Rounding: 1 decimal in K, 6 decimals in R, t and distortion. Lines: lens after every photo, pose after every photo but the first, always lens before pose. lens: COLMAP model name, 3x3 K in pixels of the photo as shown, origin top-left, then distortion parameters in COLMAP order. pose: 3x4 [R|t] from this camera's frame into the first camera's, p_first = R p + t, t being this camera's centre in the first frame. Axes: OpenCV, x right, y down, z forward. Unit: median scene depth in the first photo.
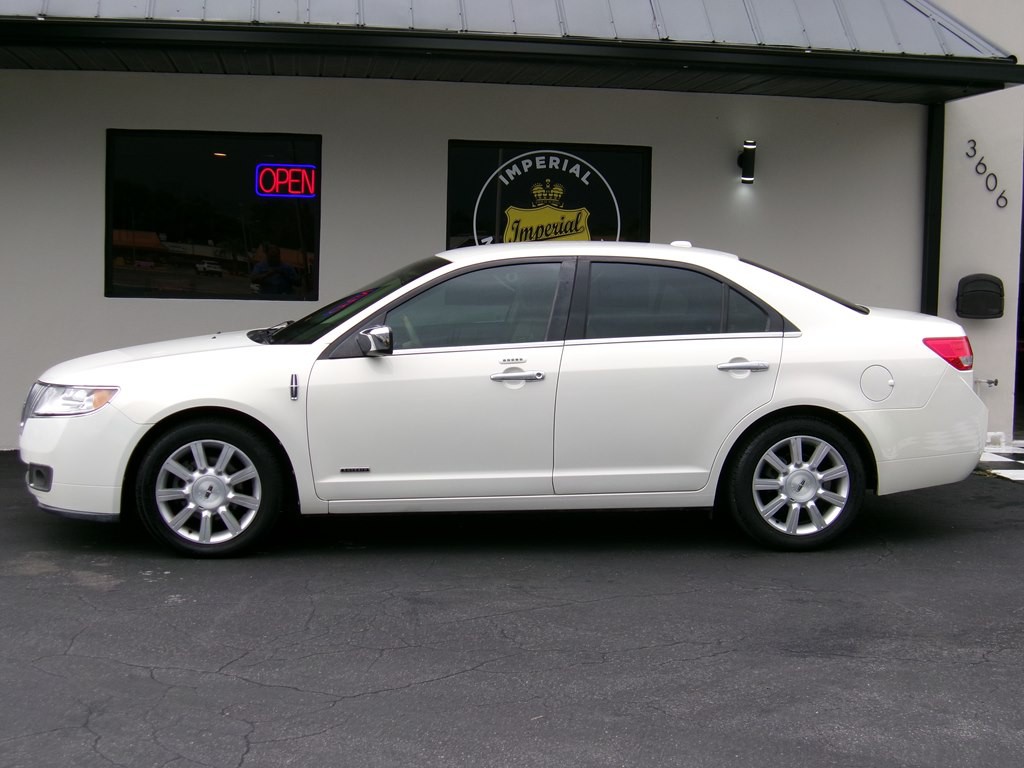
lens RADIAL K [[1569.1, 0, 514.4], [0, 1569.1, 442.3], [0, 0, 1]] dist [-0.107980, 0.000000]
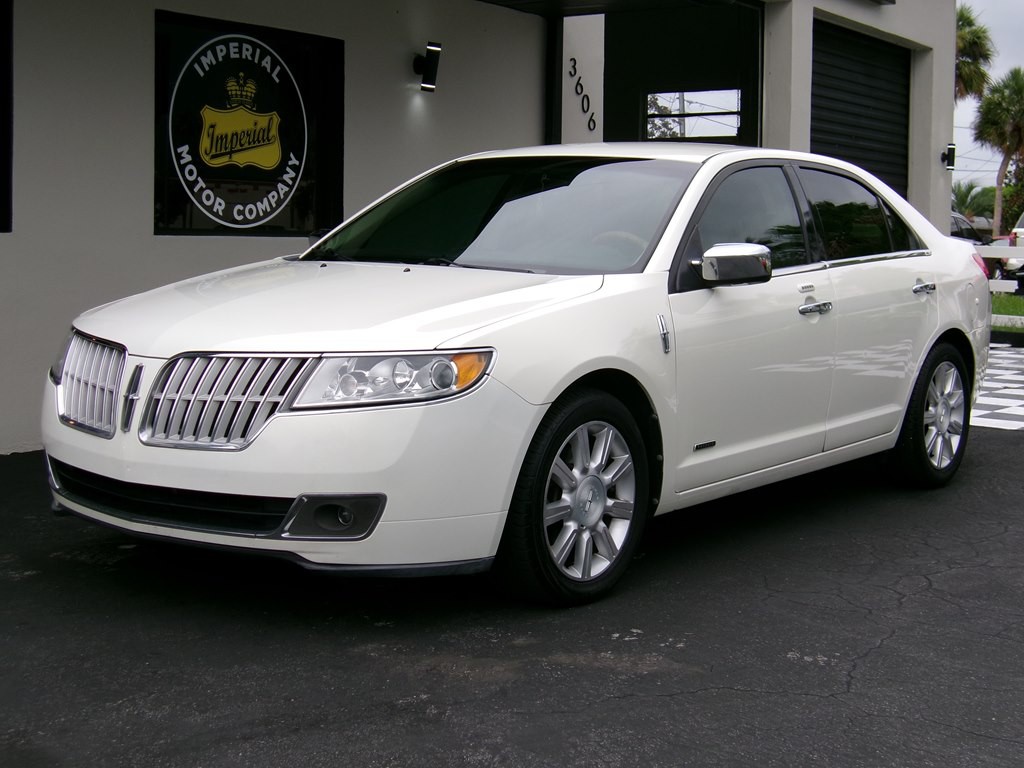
lens RADIAL K [[1569.1, 0, 515.1], [0, 1569.1, 422.5], [0, 0, 1]] dist [-0.107980, 0.000000]
pose [[0.692830, -0.092082, 0.715198, -0.451076], [0.080661, 0.995485, 0.050030, -0.023962], [-0.716575, 0.023027, 0.697129, 0.373717]]
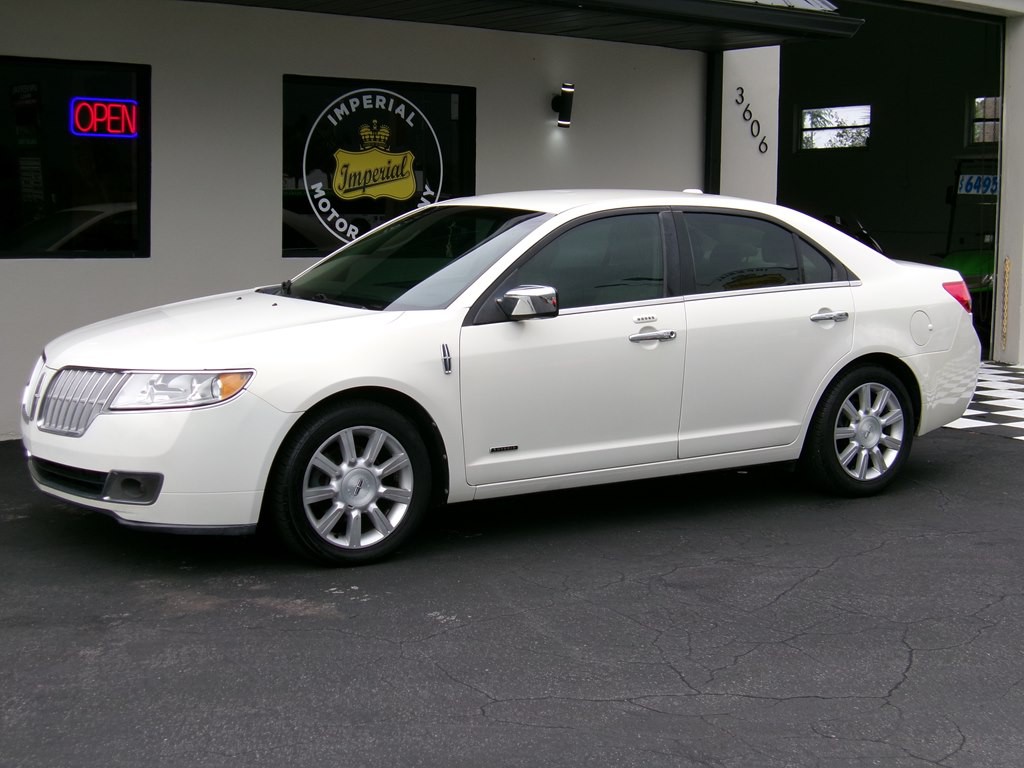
lens RADIAL K [[1569.1, 0, 516.3], [0, 1569.1, 435.4], [0, 0, 1]] dist [-0.107980, 0.000000]
pose [[0.894463, -0.070297, 0.441582, -0.325423], [0.055290, 0.997374, 0.046780, -0.020815], [-0.443710, -0.017428, 0.896001, 0.133271]]
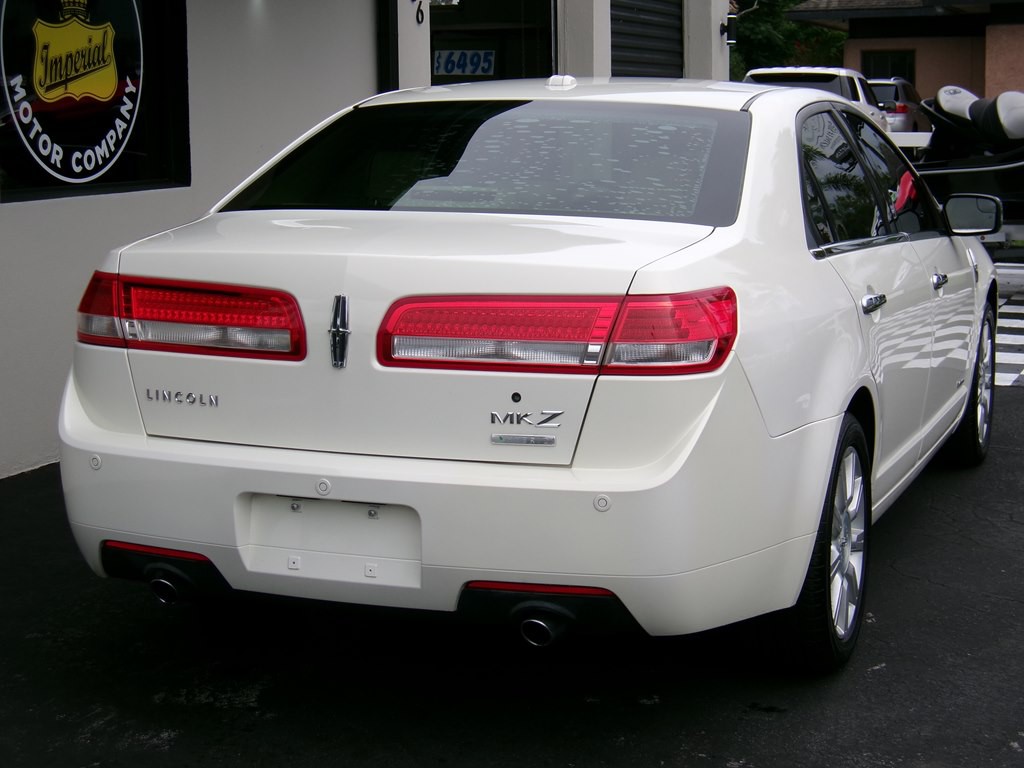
lens RADIAL K [[1944.4, 0, 506.4], [0, 1944.4, 412.5], [0, 0, 1]] dist [-0.103661, 0.000000]
pose [[0.477450, -0.161921, 0.863610, -0.533379], [0.119341, 0.985716, 0.118836, -0.074997], [-0.870517, 0.046326, 0.489954, 0.530807]]
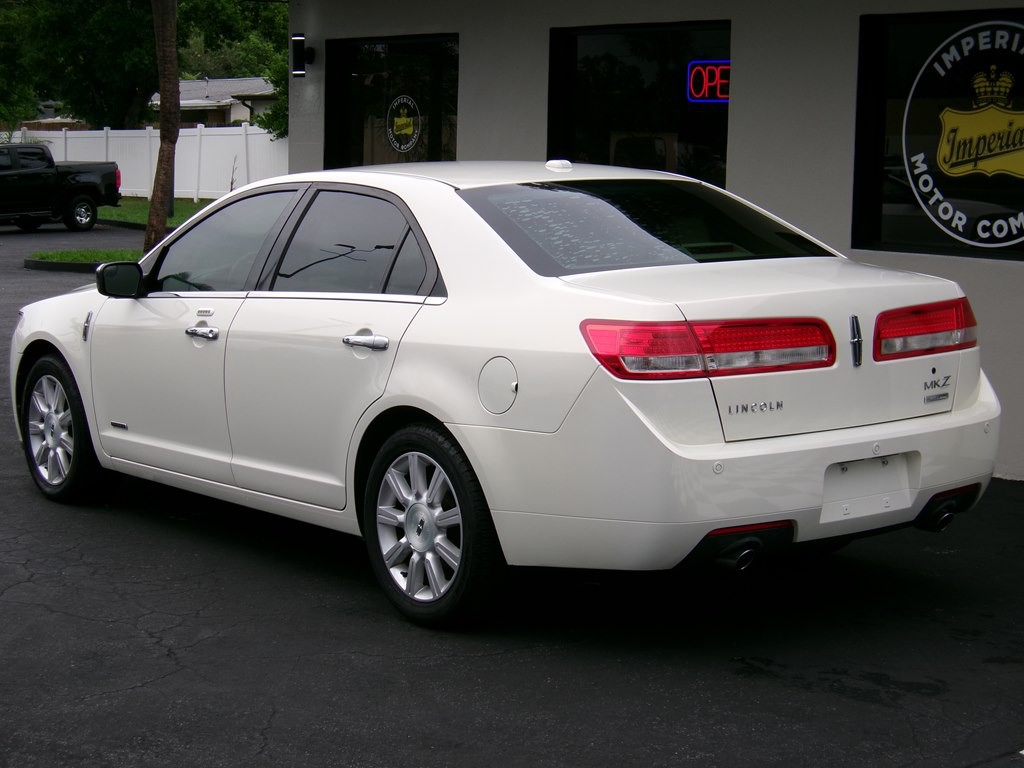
lens RADIAL K [[1943.3, 0, 512.9], [0, 1943.3, 448.2], [0, 0, 1]] dist [-0.106929, 0.000000]
pose [[0.513576, 0.120848, -0.849491, 0.626162], [-0.101467, 0.991639, 0.079726, -0.052576], [0.852024, 0.045250, 0.521544, 0.414809]]
